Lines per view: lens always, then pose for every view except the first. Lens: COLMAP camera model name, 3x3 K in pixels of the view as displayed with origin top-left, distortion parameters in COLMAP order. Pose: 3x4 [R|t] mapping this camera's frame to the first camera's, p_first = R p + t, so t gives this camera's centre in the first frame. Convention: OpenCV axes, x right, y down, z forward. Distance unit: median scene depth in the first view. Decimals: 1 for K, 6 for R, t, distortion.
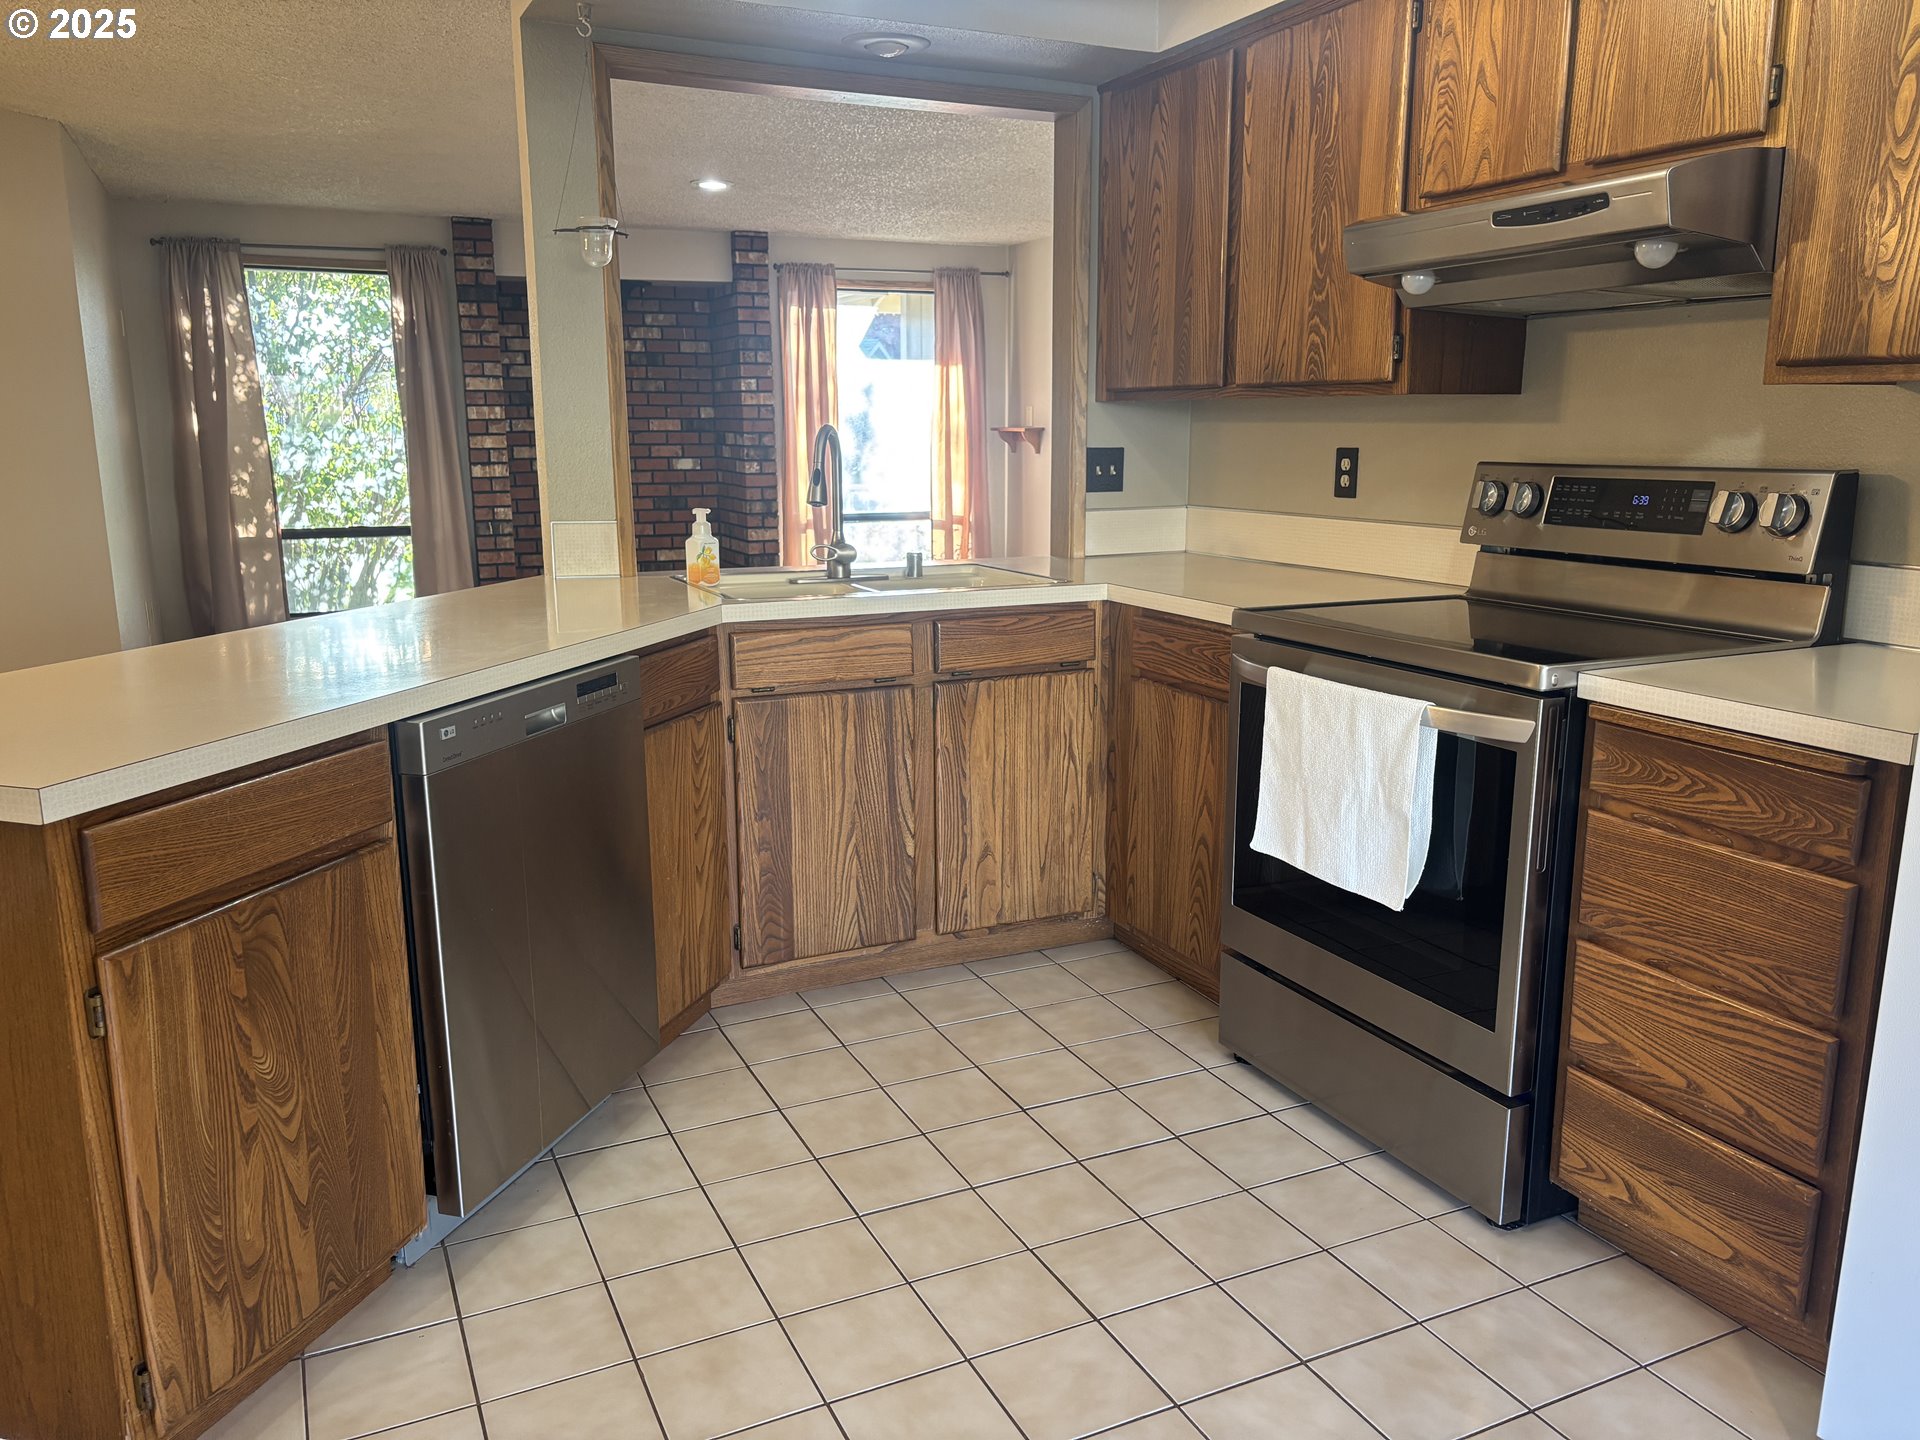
lens RADIAL K [[1451.4, 0, 960.0], [0, 1451.4, 720.0], [0, 0, 1]] dist [0.093522, -0.089798]
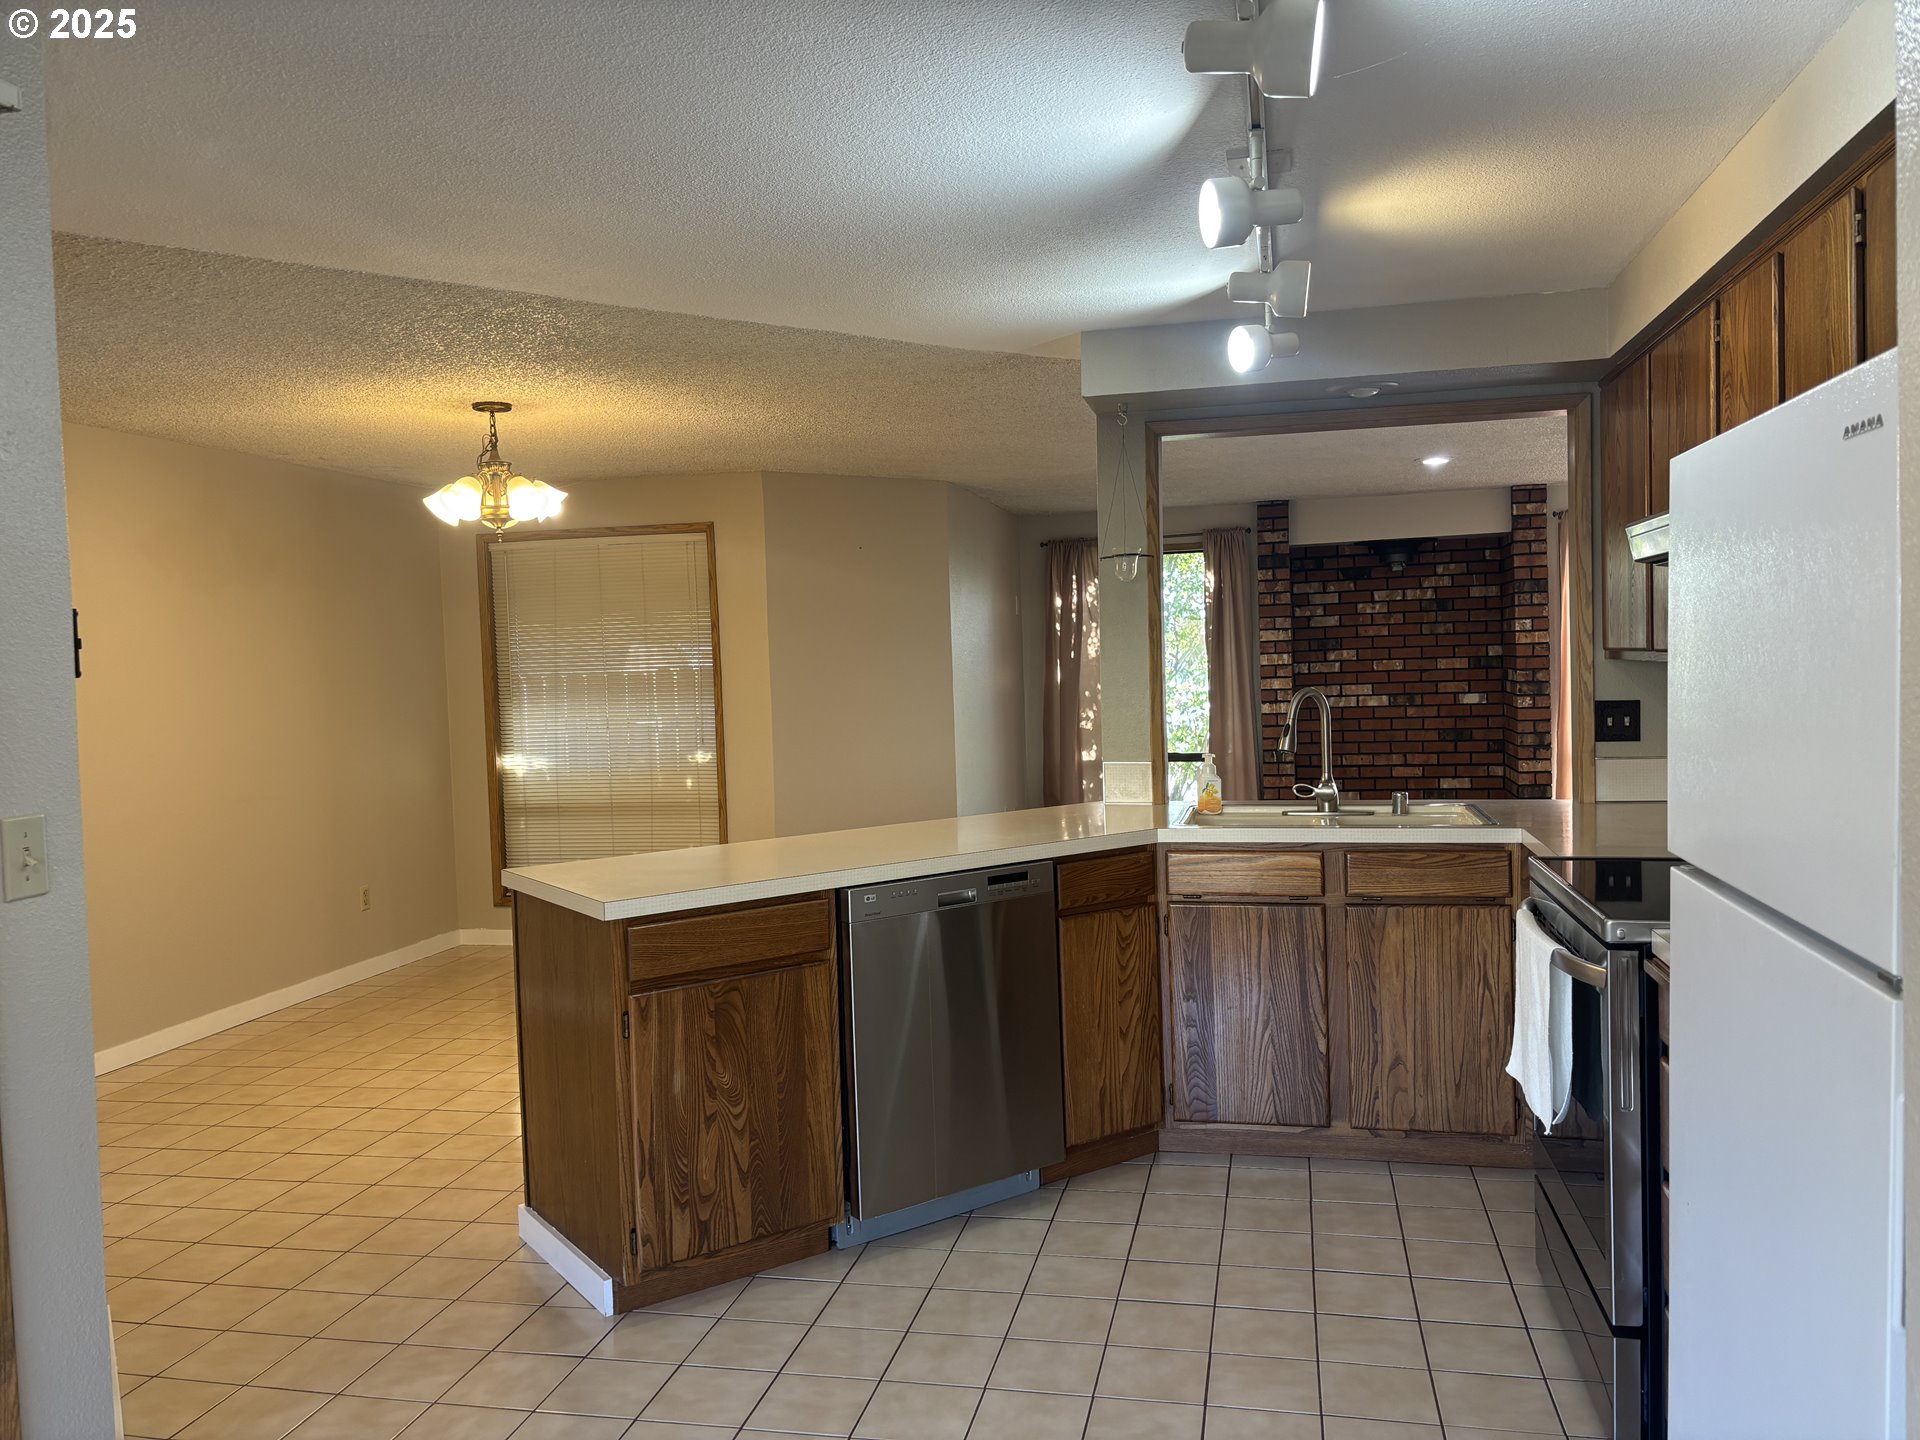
lens RADIAL K [[1449.2, 0, 960.0], [0, 1449.2, 720.0], [0, 0, 1]] dist [0.031084, -0.003600]
pose [[0.790592, 0.006437, -0.612310, 0.428451], [-0.096865, 0.988669, -0.114674, -0.007575], [0.604634, 0.149972, 0.782257, -0.123592]]
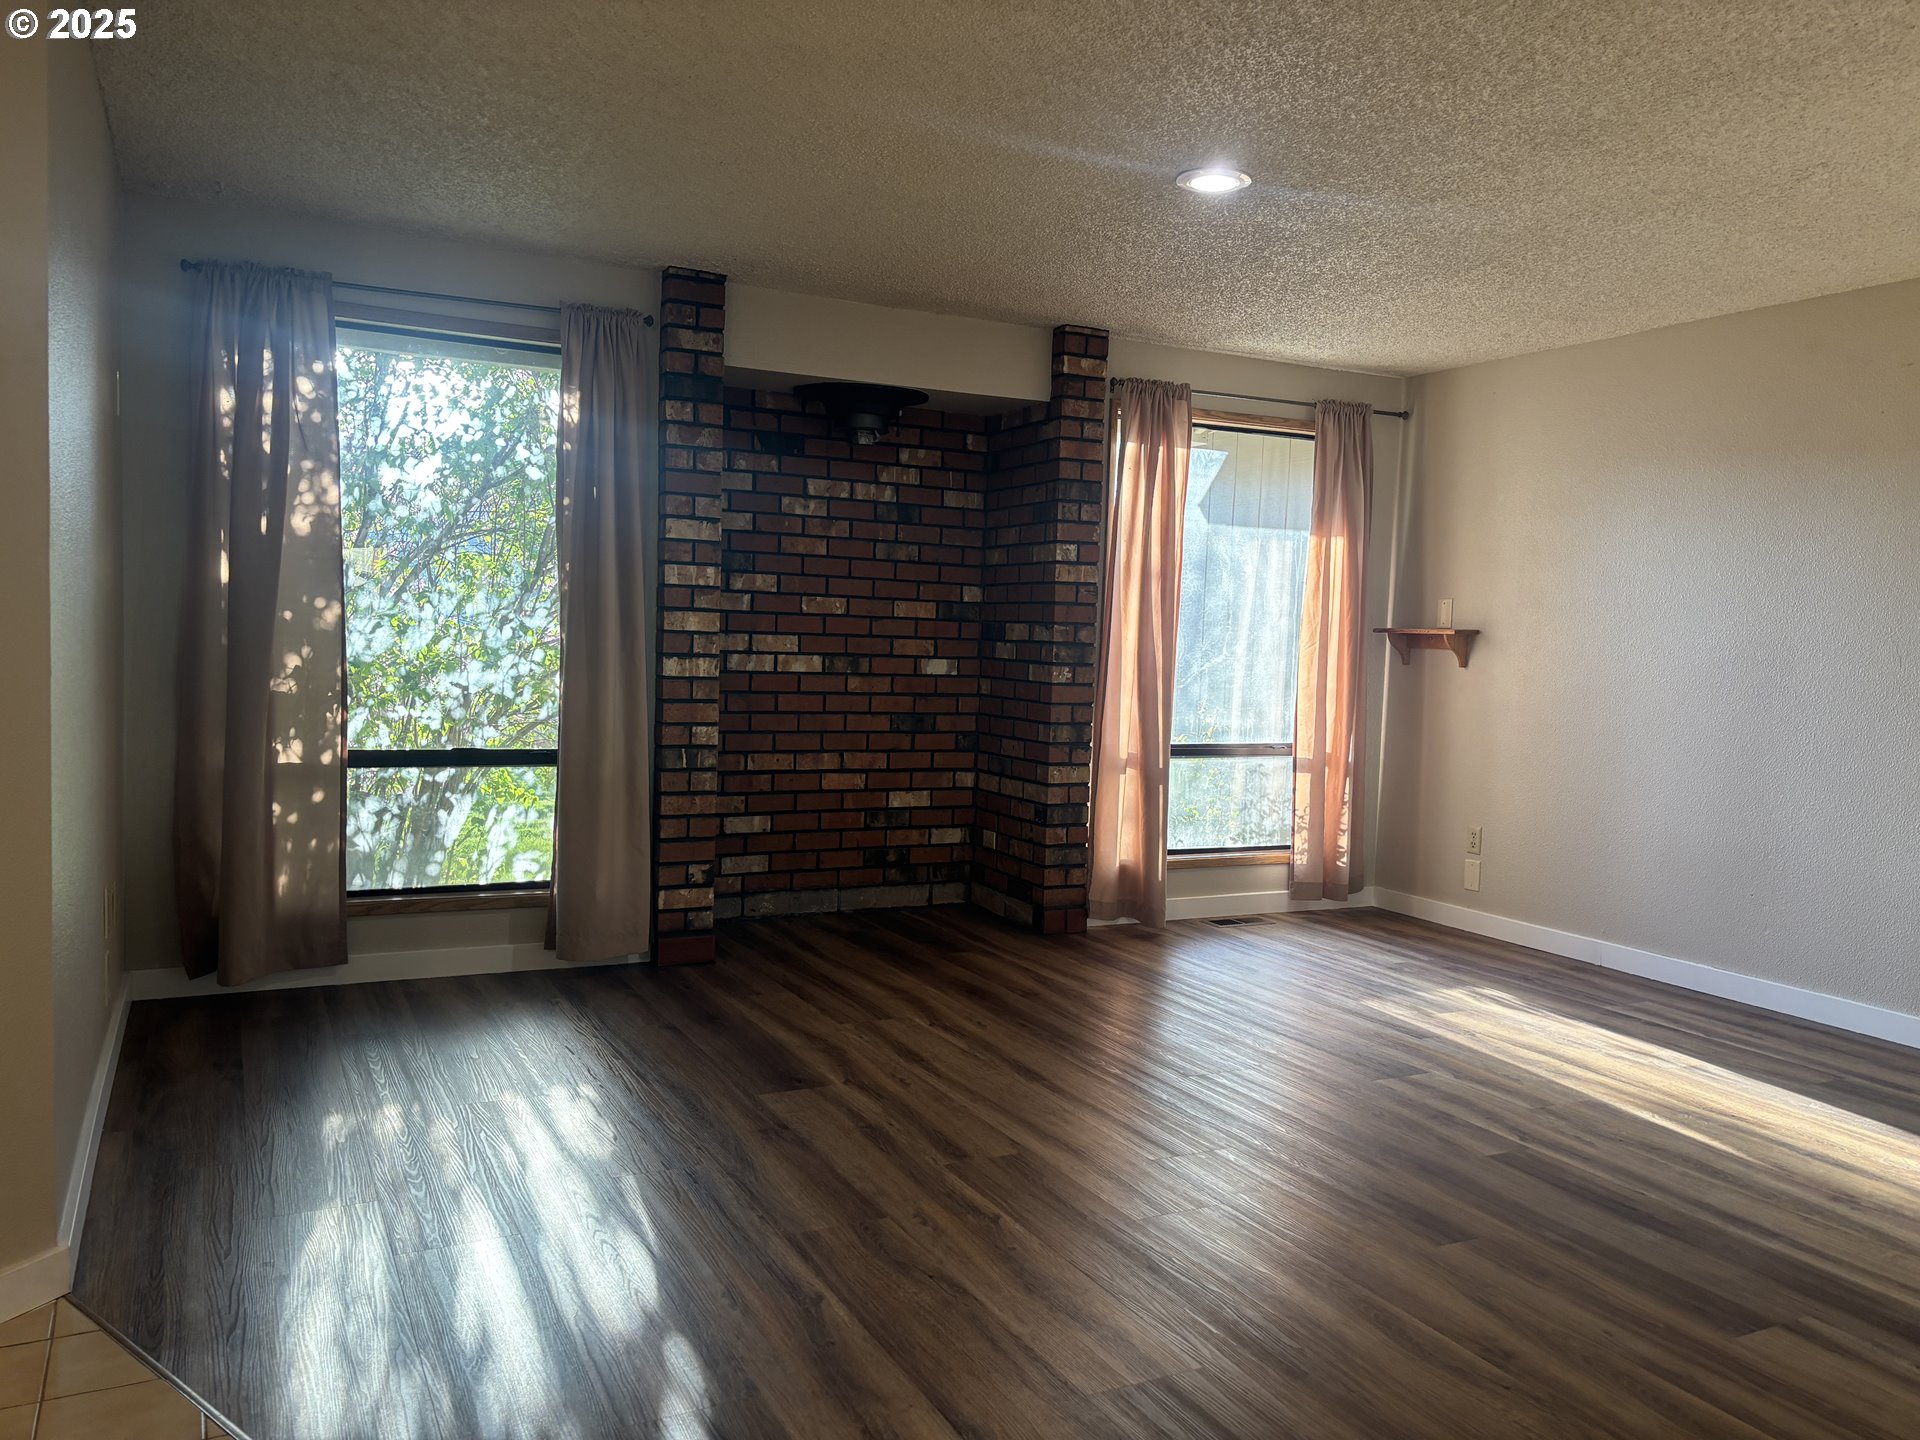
lens RADIAL K [[1471.9, 0, 1003.8], [0, 1471.9, 749.9], [0, 0, 1]] dist [0.207612, -0.392621]
pose [[0.998197, 0.034530, 0.049097, -0.493946], [-0.027956, 0.991276, -0.128802, -0.129063], [-0.053116, 0.127197, 0.990454, 0.843848]]
